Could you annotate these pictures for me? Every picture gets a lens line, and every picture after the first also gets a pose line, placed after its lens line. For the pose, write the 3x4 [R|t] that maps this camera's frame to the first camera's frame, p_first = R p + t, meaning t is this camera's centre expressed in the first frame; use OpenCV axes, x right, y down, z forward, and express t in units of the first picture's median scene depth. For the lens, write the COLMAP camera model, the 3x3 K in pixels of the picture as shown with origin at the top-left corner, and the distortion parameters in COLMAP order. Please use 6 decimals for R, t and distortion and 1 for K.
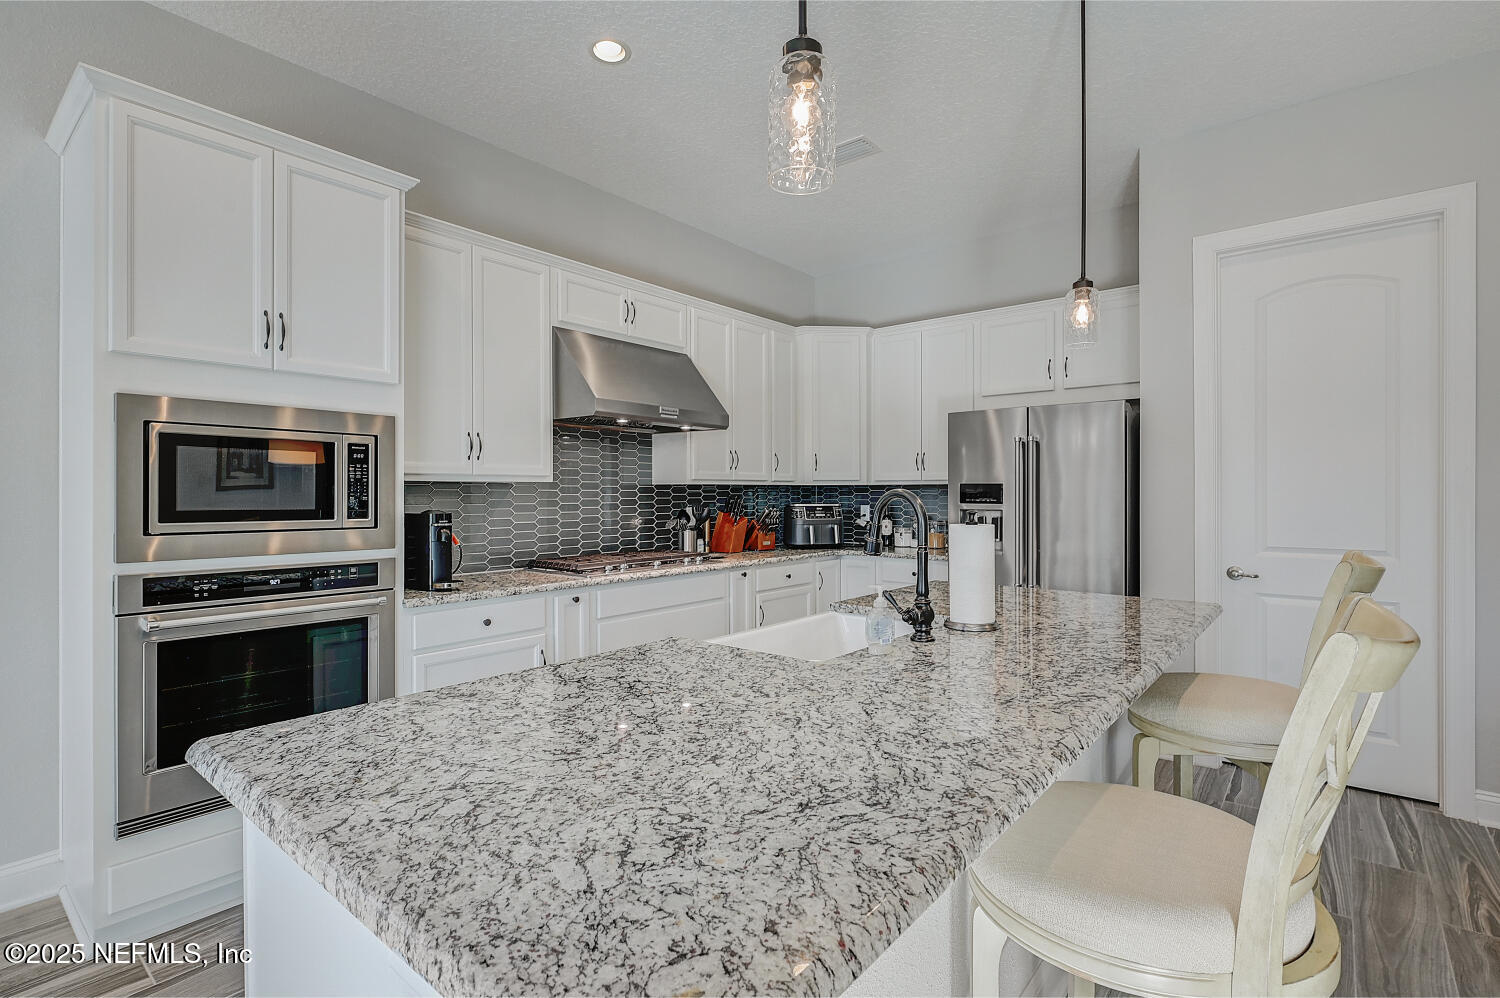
lens RADIAL K [[712.8, 0, 754.3], [0, 712.8, 498.3], [0, 0, 1]] dist [-0.002700, -0.000634]
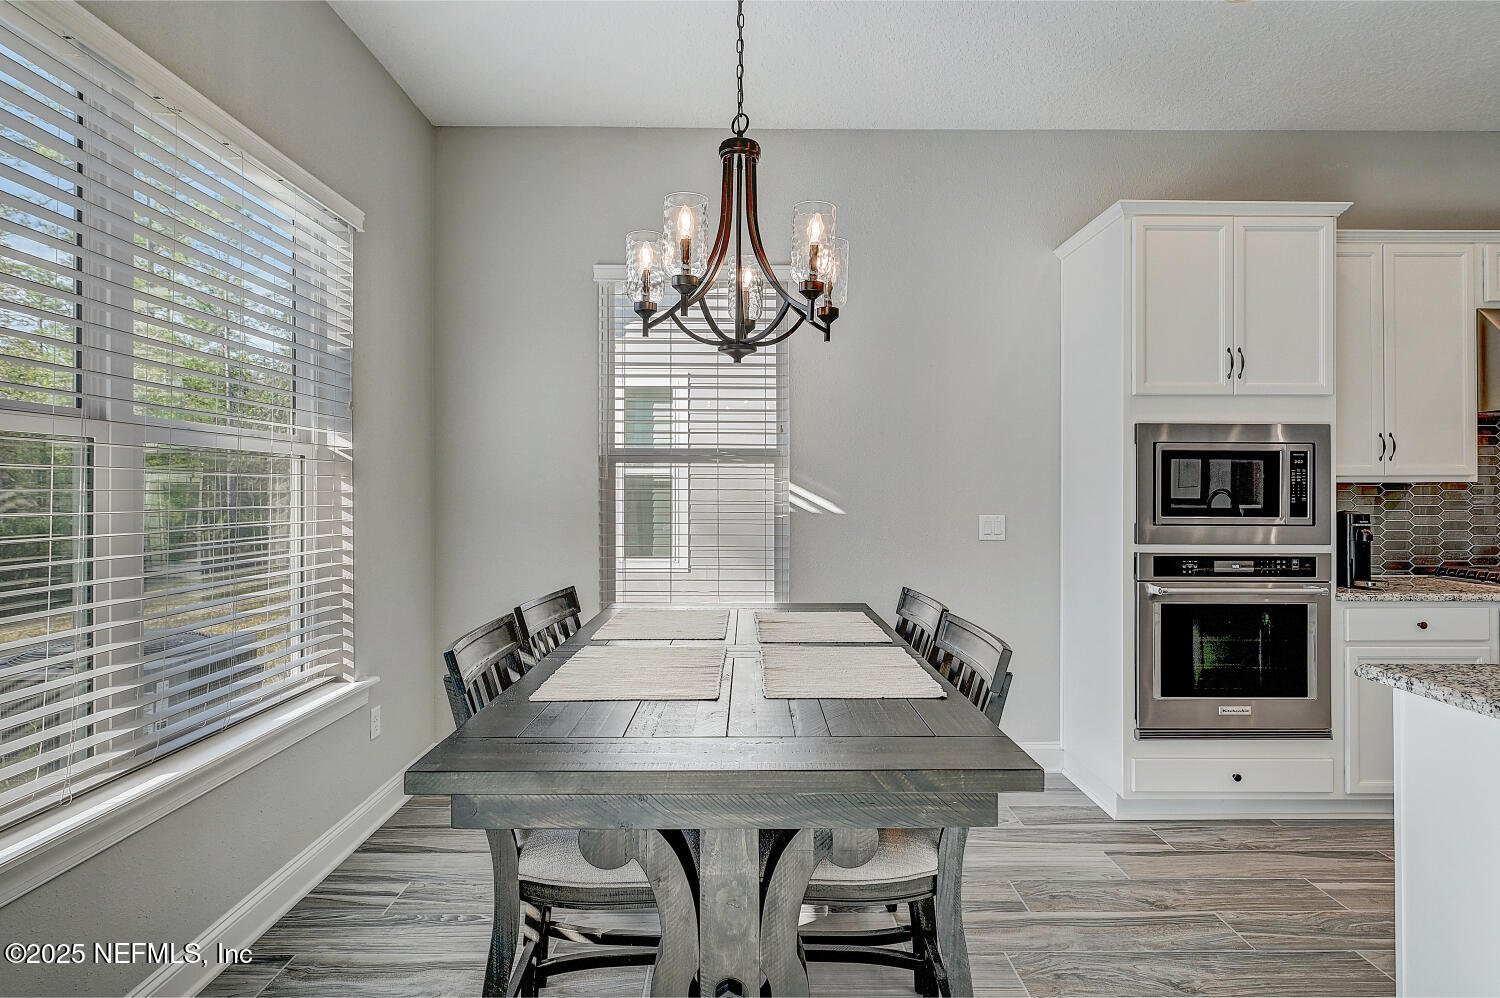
lens RADIAL K [[754.5, 0, 740.6], [0, 754.5, 491.3], [0, 0, 1]] dist [-0.009365, 0.000287]
pose [[0.625502, -0.000909, -0.780222, -0.170126], [-0.005711, 0.999967, -0.005744, -0.000542], [0.780202, 0.008048, 0.625476, -0.421799]]
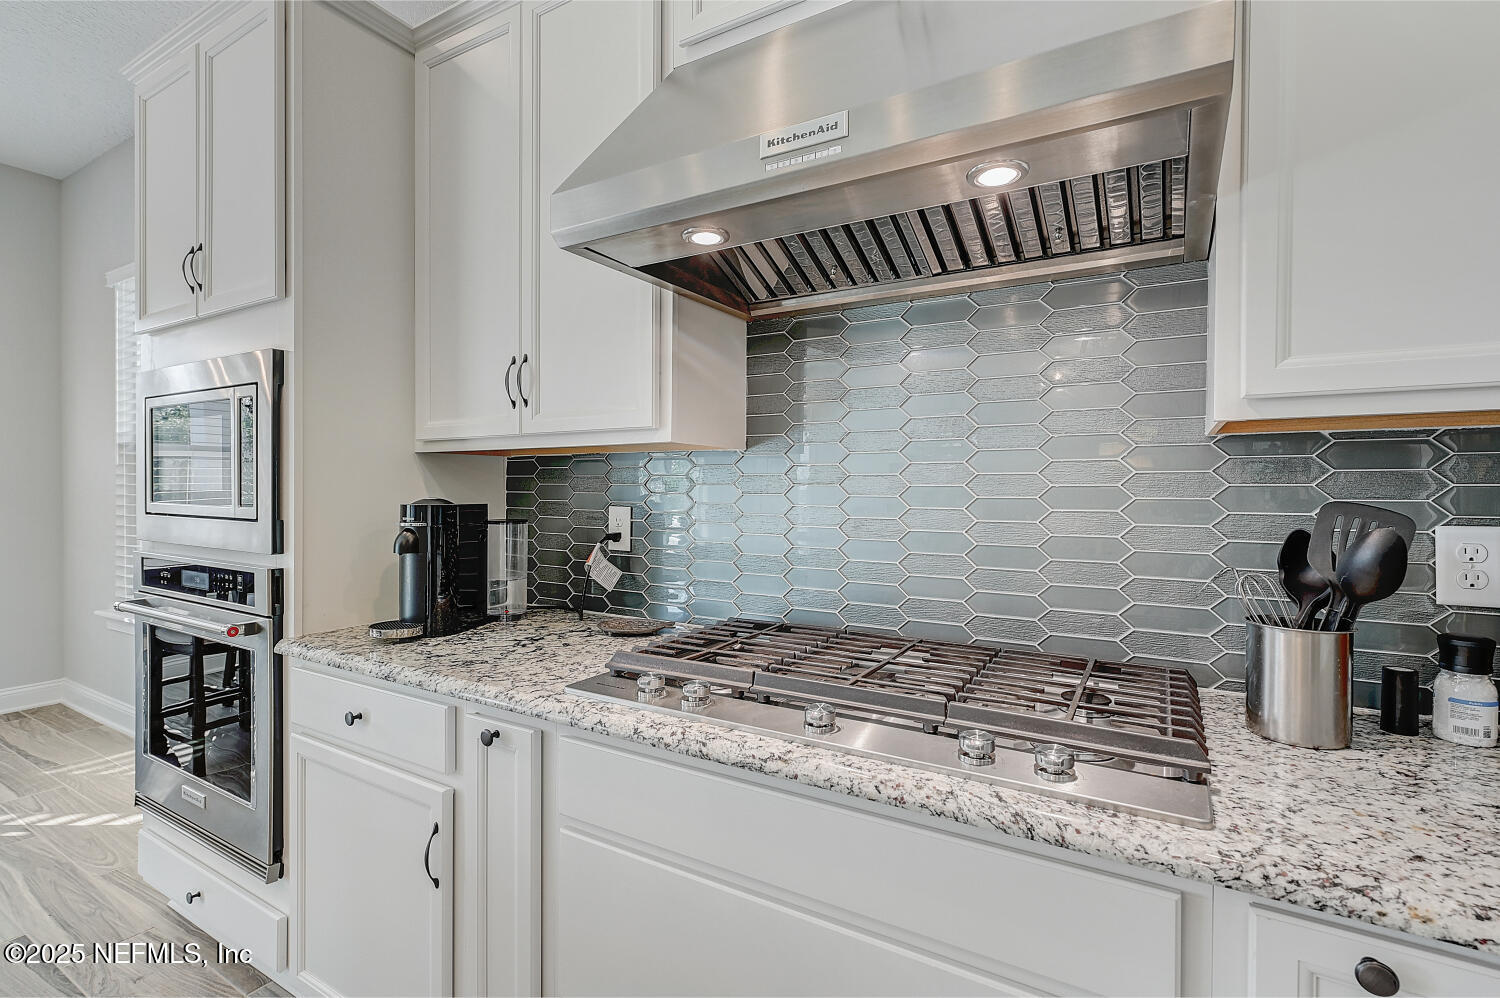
lens RADIAL K [[712.8, 0, 751.4], [0, 712.8, 486.5], [0, 0, 1]] dist [-0.002700, -0.000634]
pose [[0.141817, 0.006114, -0.989874, 0.195824], [-0.006878, 0.999963, 0.005191, 0.001904], [0.989869, 0.006072, 0.141854, 1.315649]]
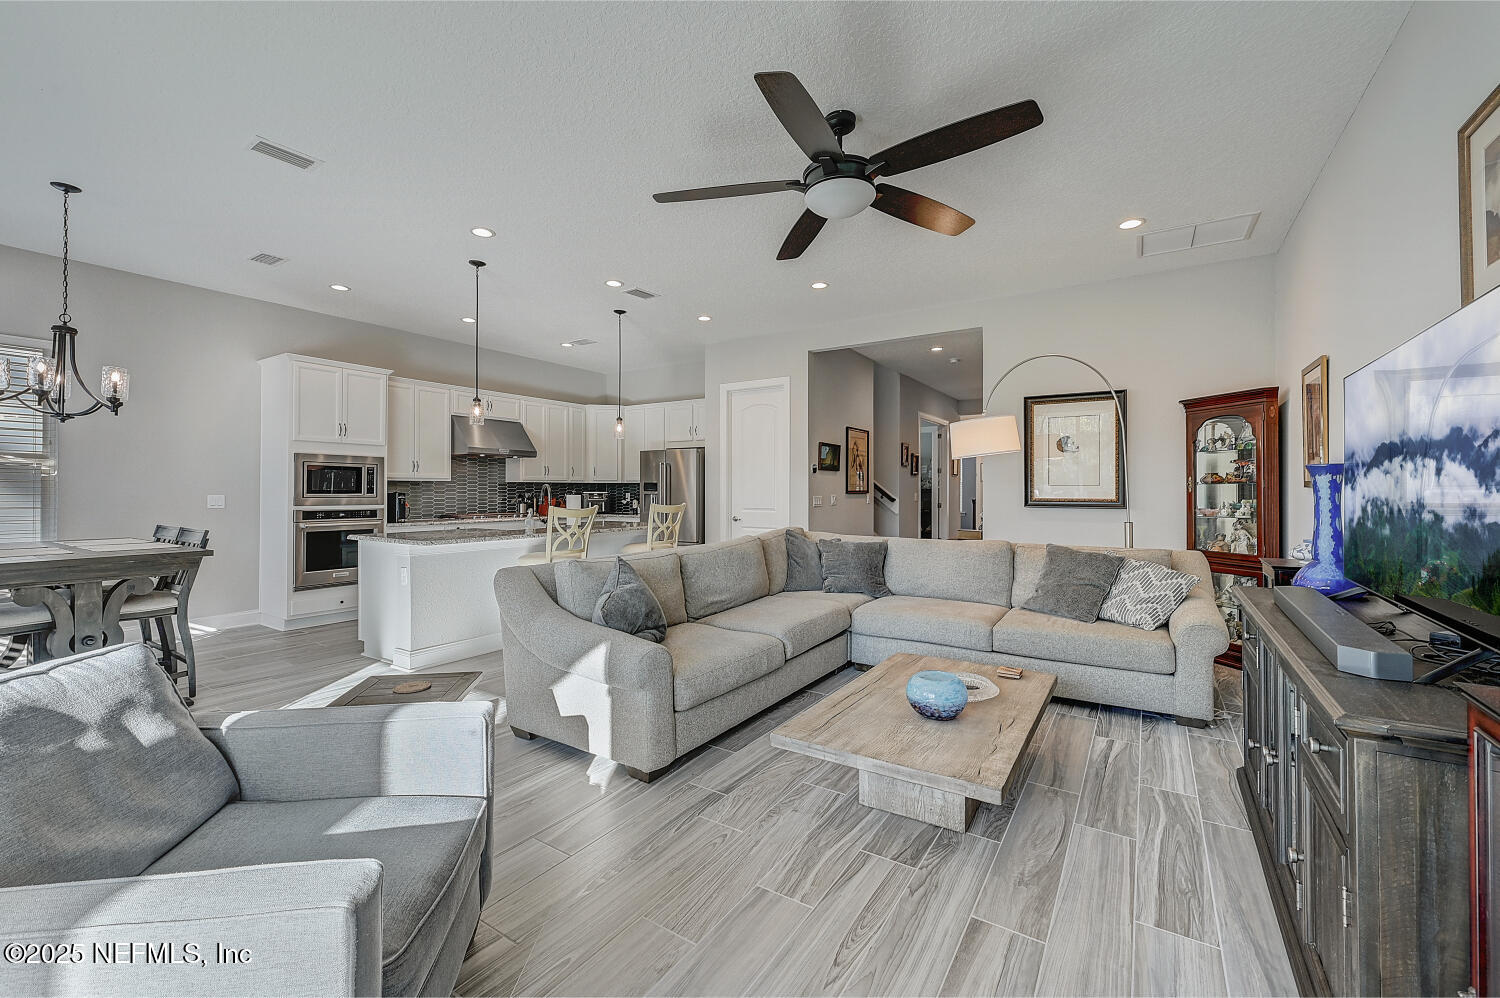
lens RADIAL K [[617.2, 0, 750.7], [0, 617.2, 488.8], [0, 0, 1]] dist [0.001016, -0.000298]
pose [[0.994183, 0.003043, 0.107663, 0.645964], [-0.002003, 0.999950, -0.009768, 0.027582], [-0.107688, 0.009495, 0.994139, -1.517975]]
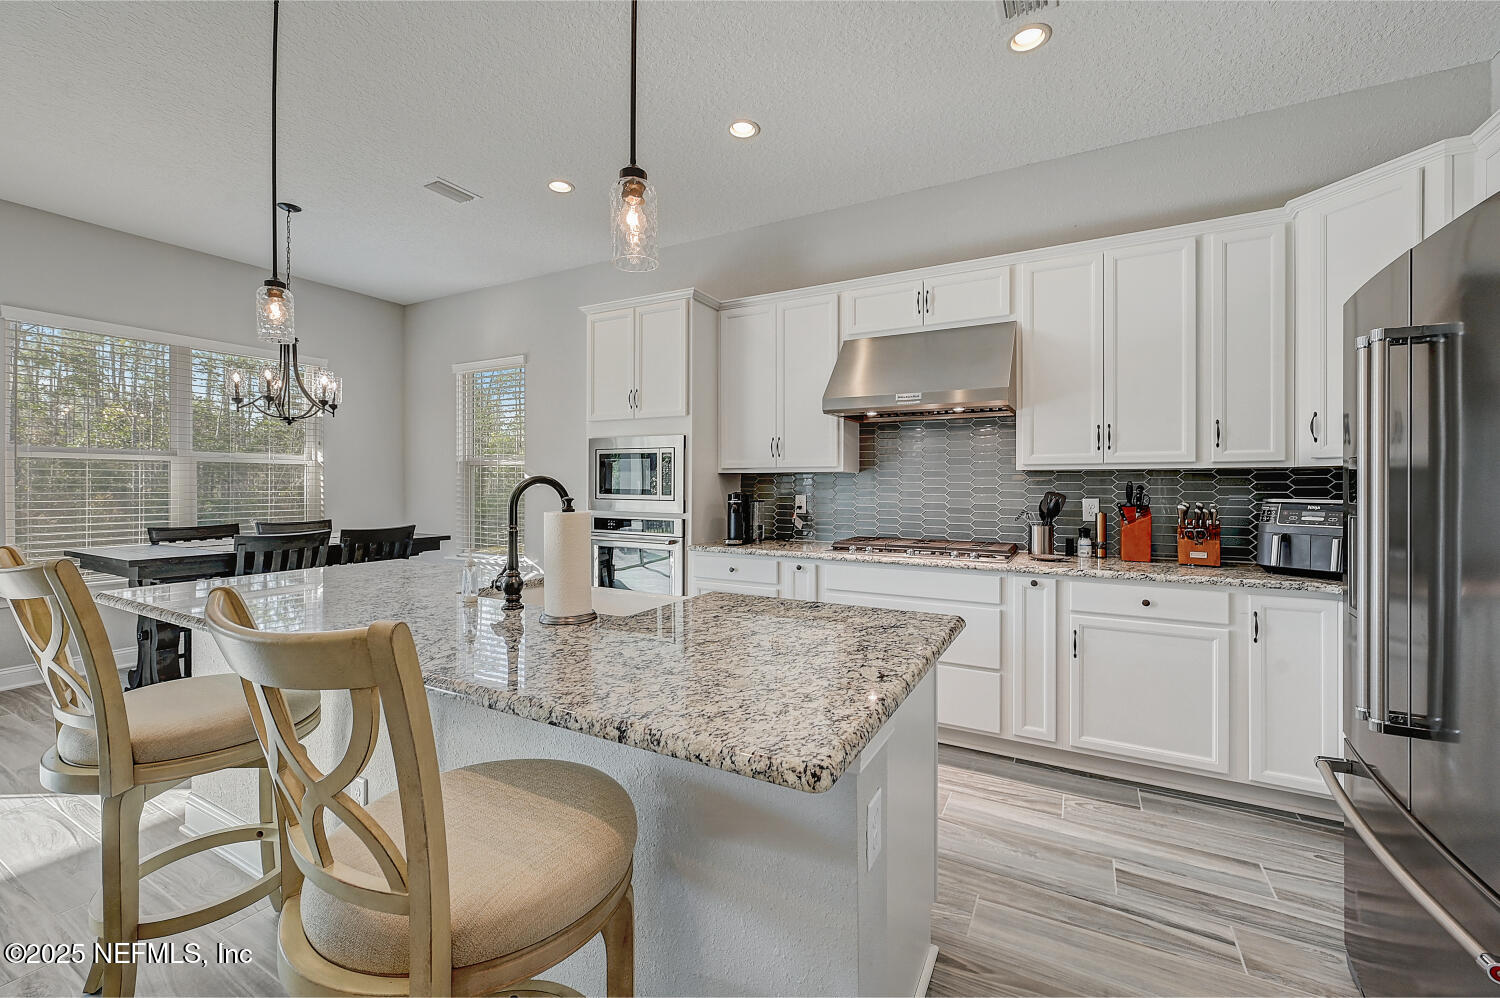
lens RADIAL K [[617.2, 0, 747.7], [0, 617.2, 487.8], [0, 0, 1]] dist [0.001016, -0.000298]
pose [[0.182162, 0.013802, -0.983172, 0.945068], [-0.006232, 0.999898, 0.012882, -0.010233], [0.983249, 0.003781, 0.182229, 0.873717]]
